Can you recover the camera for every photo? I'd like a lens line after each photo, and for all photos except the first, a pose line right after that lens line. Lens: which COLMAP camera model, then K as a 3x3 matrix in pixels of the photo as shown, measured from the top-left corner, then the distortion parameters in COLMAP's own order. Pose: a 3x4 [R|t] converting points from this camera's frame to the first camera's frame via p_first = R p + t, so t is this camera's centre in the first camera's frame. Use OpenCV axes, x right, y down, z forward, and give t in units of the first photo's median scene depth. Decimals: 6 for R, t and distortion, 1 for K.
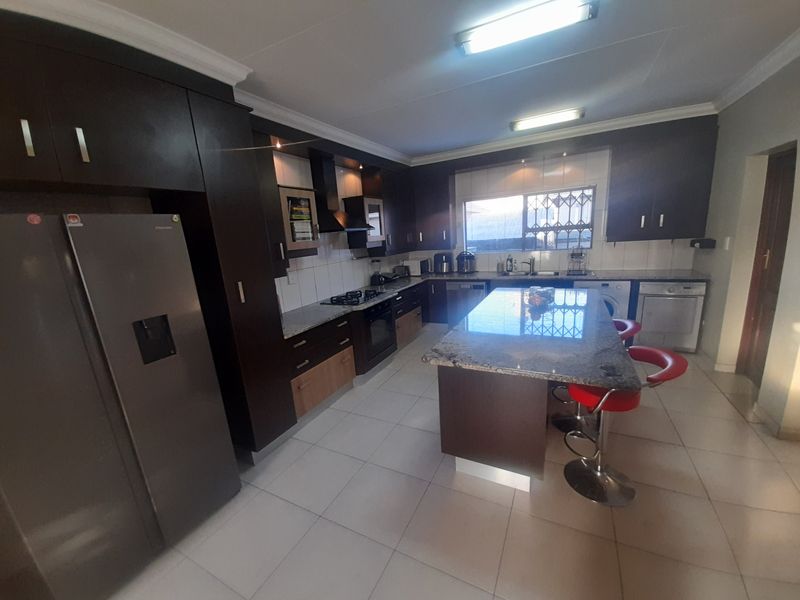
lens RADIAL K [[316.8, 0, 396.4], [0, 316.8, 308.5], [0, 0, 1]] dist [0.000681, -0.000080]
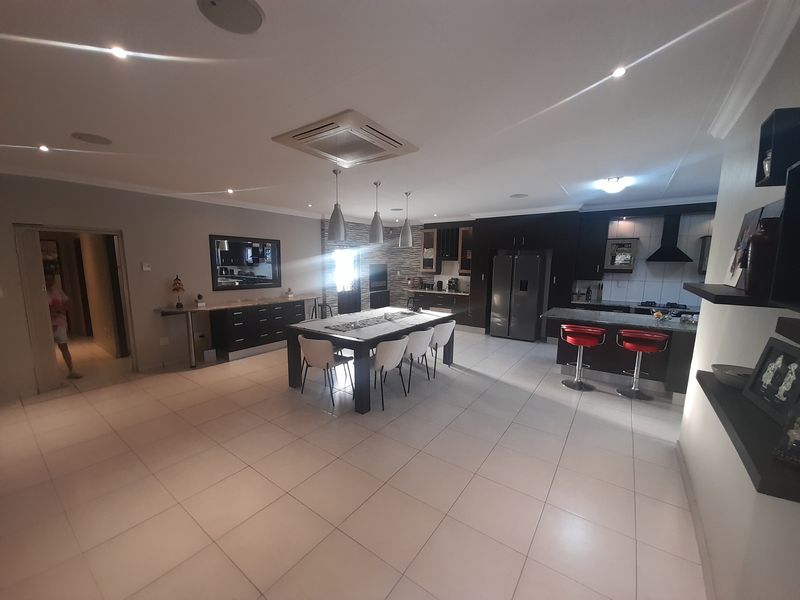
lens RADIAL K [[316.8, 0, 396.4], [0, 316.8, 308.5], [0, 0, 1]] dist [0.000681, -0.000080]
pose [[-0.145787, 0.219005, -0.964771, 1.249193], [-0.222757, 0.942882, 0.247697, -0.096942], [0.963912, 0.251020, -0.088675, -0.046289]]
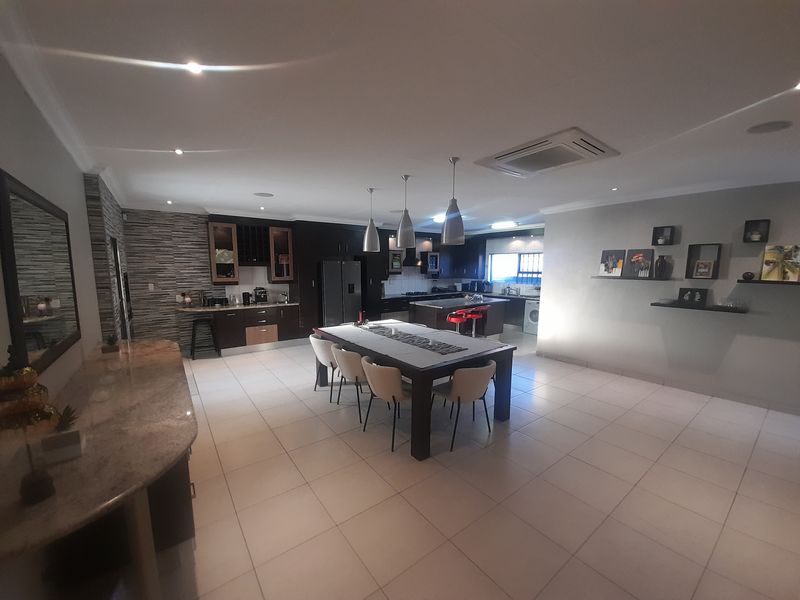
lens RADIAL K [[316.8, 0, 396.4], [0, 316.8, 308.5], [0, 0, 1]] dist [0.000681, -0.000080]
pose [[0.898905, 0.136005, -0.416501, 0.621623], [-0.168285, 0.984860, -0.041599, 0.164494], [0.404538, 0.107485, 0.908183, -1.004464]]
